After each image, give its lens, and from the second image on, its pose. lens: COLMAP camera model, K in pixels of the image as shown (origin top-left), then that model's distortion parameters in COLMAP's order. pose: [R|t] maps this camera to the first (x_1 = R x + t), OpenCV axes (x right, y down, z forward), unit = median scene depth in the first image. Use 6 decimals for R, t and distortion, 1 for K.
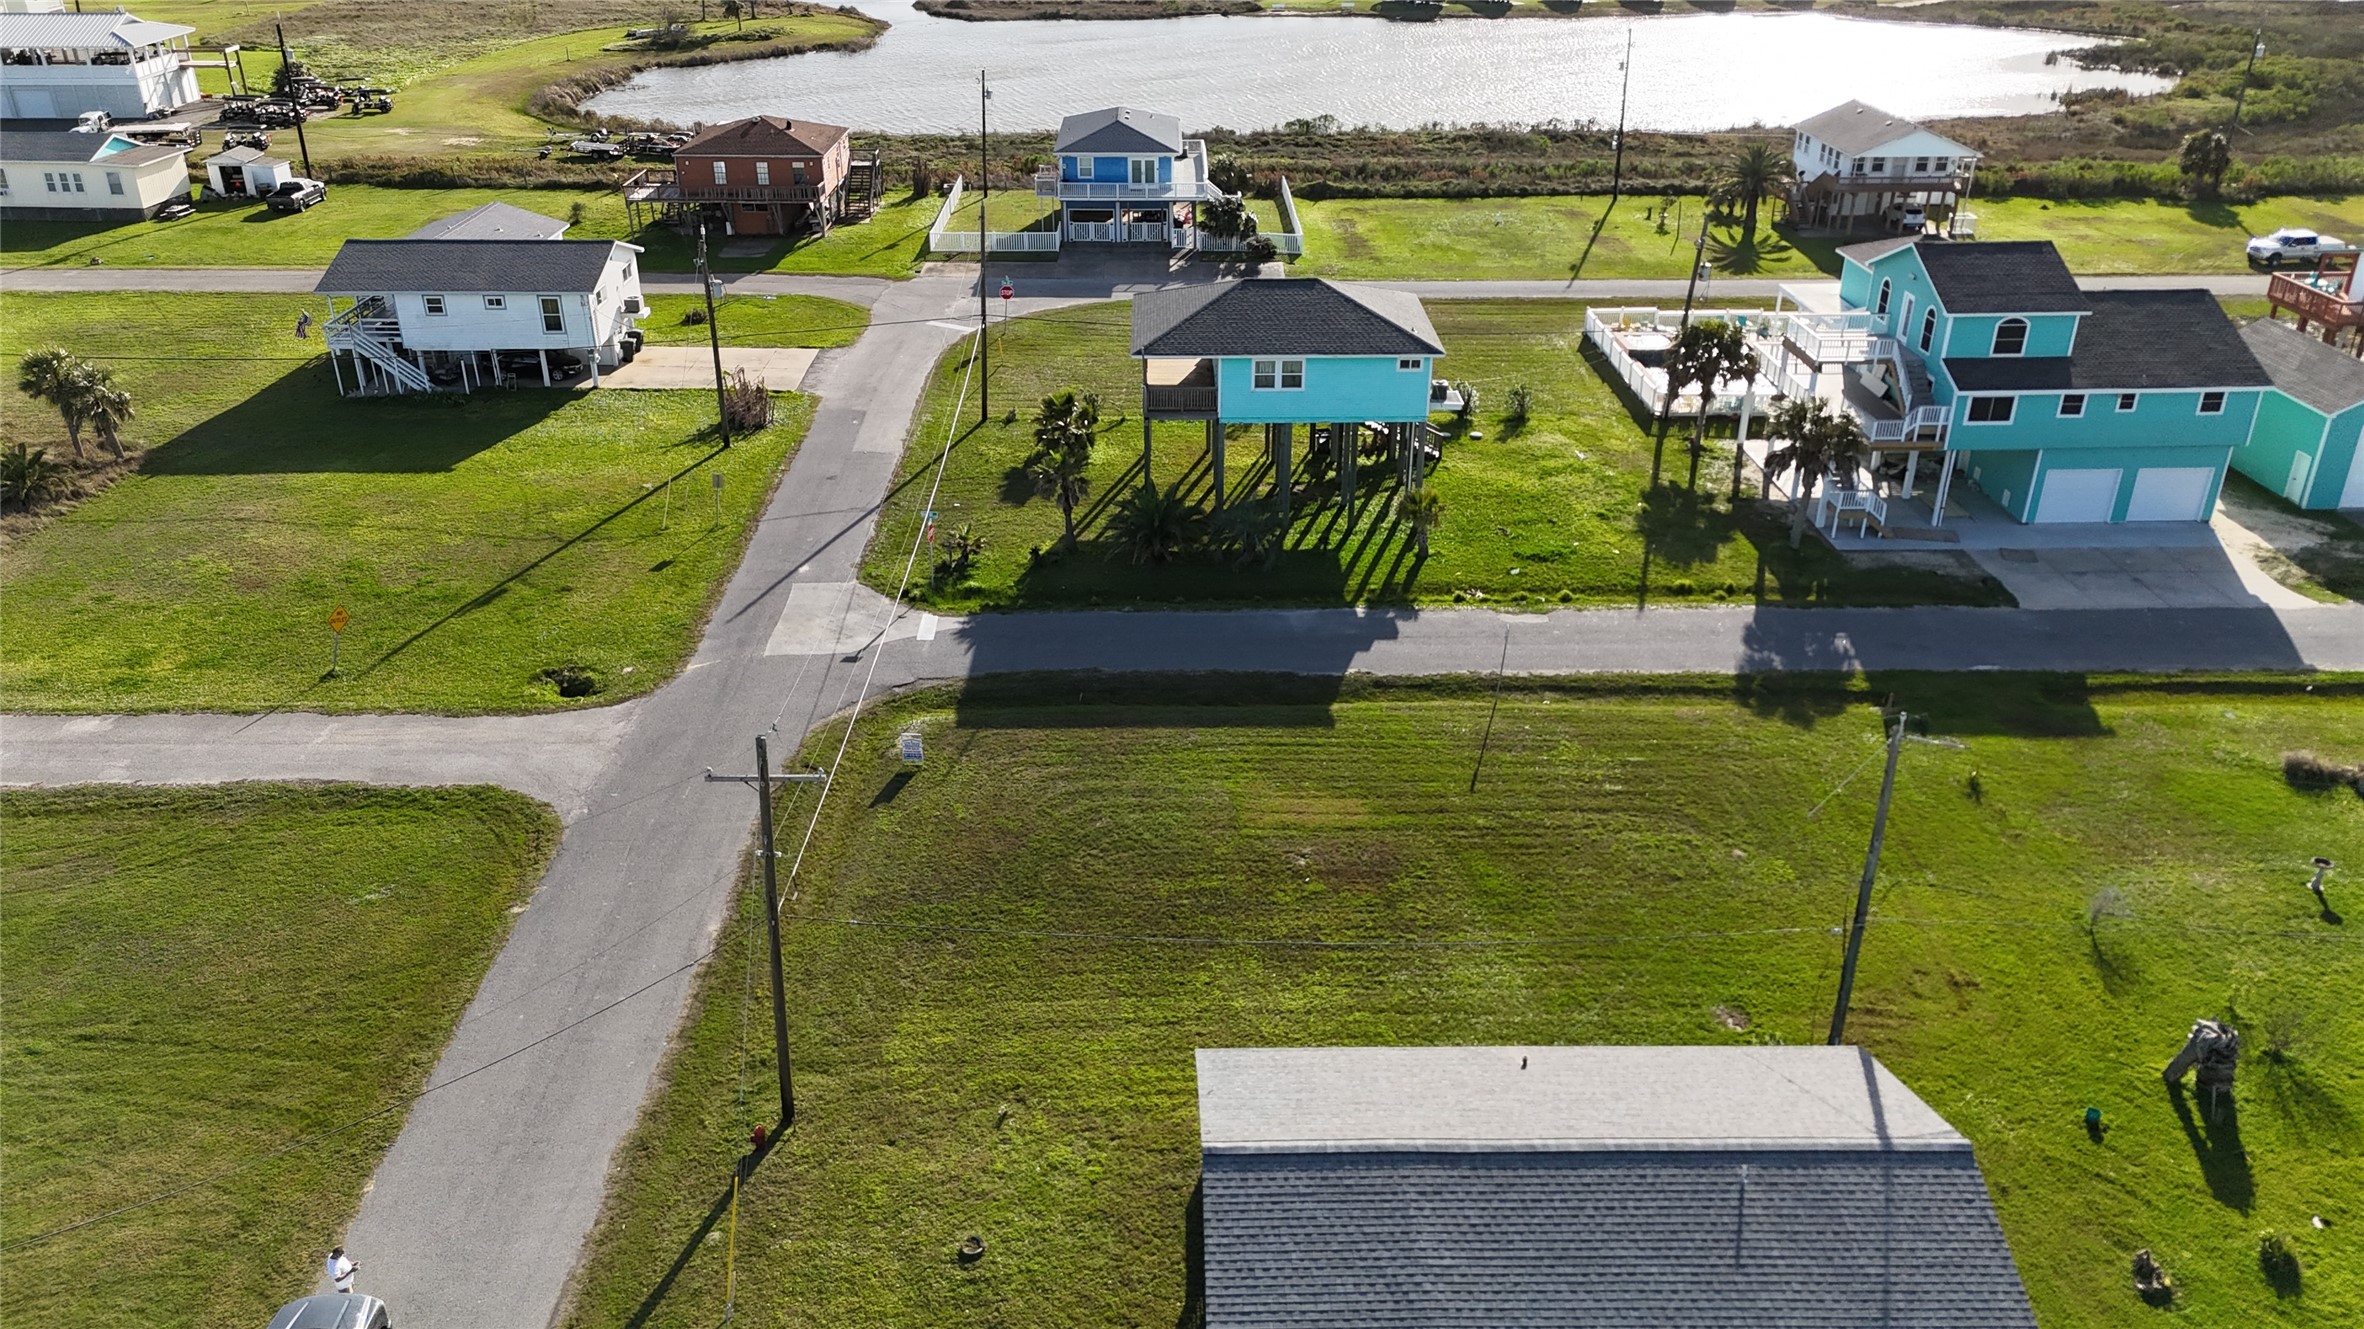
lens RADIAL K [[1736.7, 0, 1190.4], [0, 1736.7, 657.1], [0, 0, 1]] dist [0.064975, -0.061937]
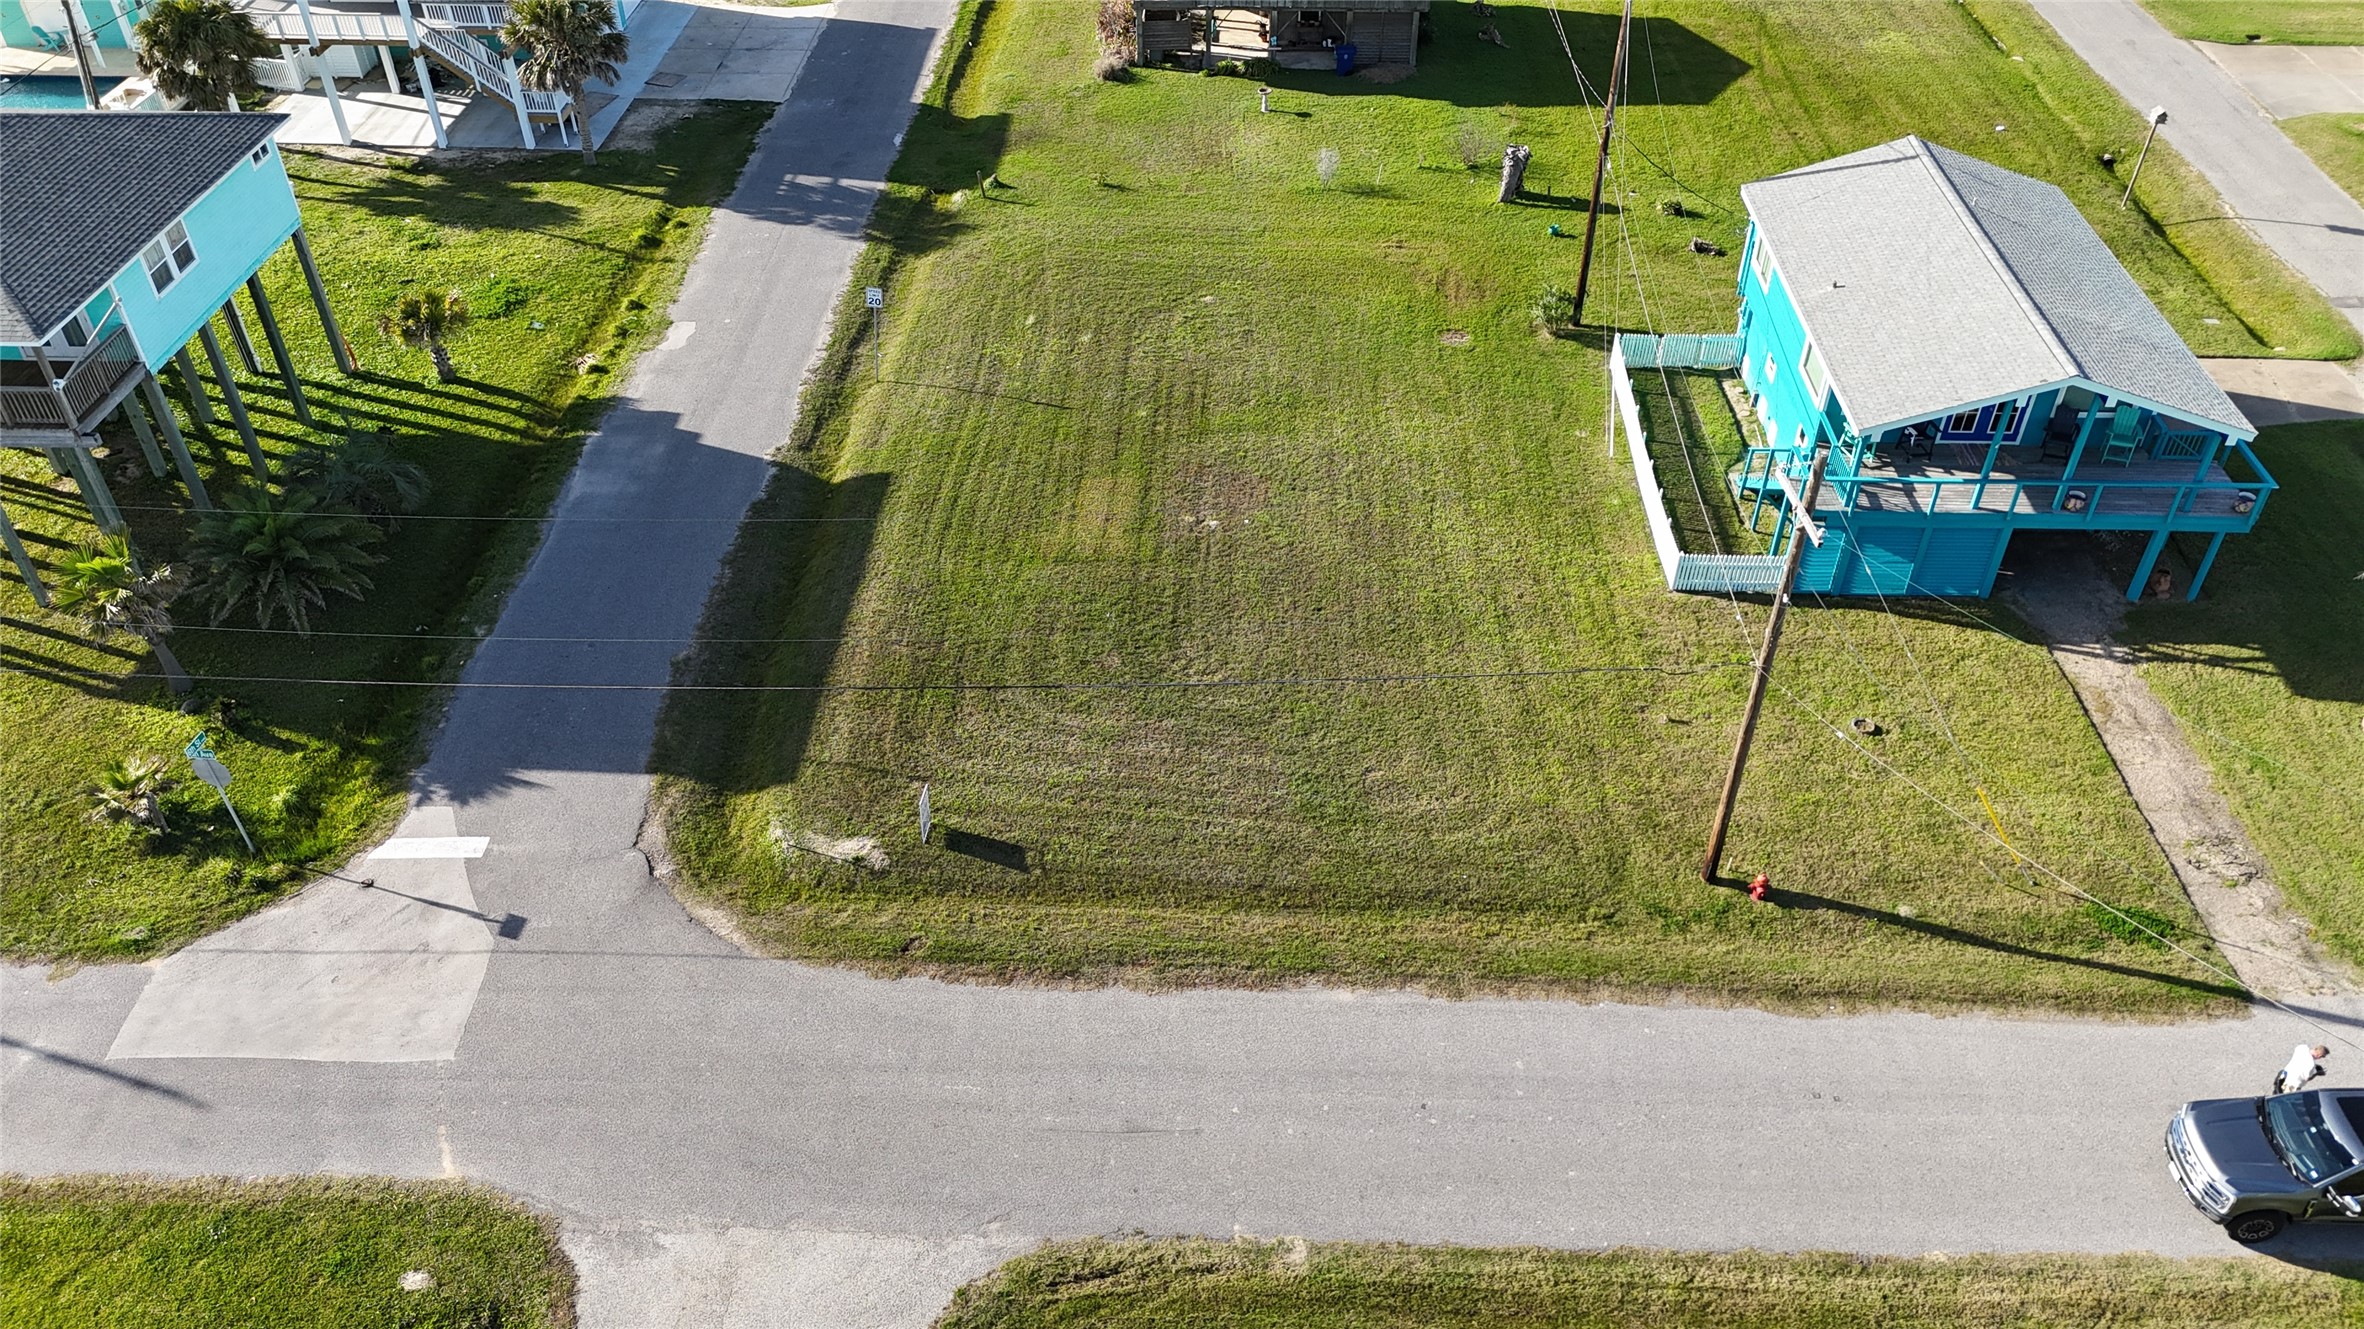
lens RADIAL K [[1736.7, 0, 1185.1], [0, 1736.7, 675.2], [0, 0, 1]] dist [0.064975, -0.061937]
pose [[0.061482, -0.640453, 0.765533, -0.524835], [0.442498, 0.704980, 0.554256, -0.258742], [-0.894660, 0.304670, 0.326742, 0.555470]]
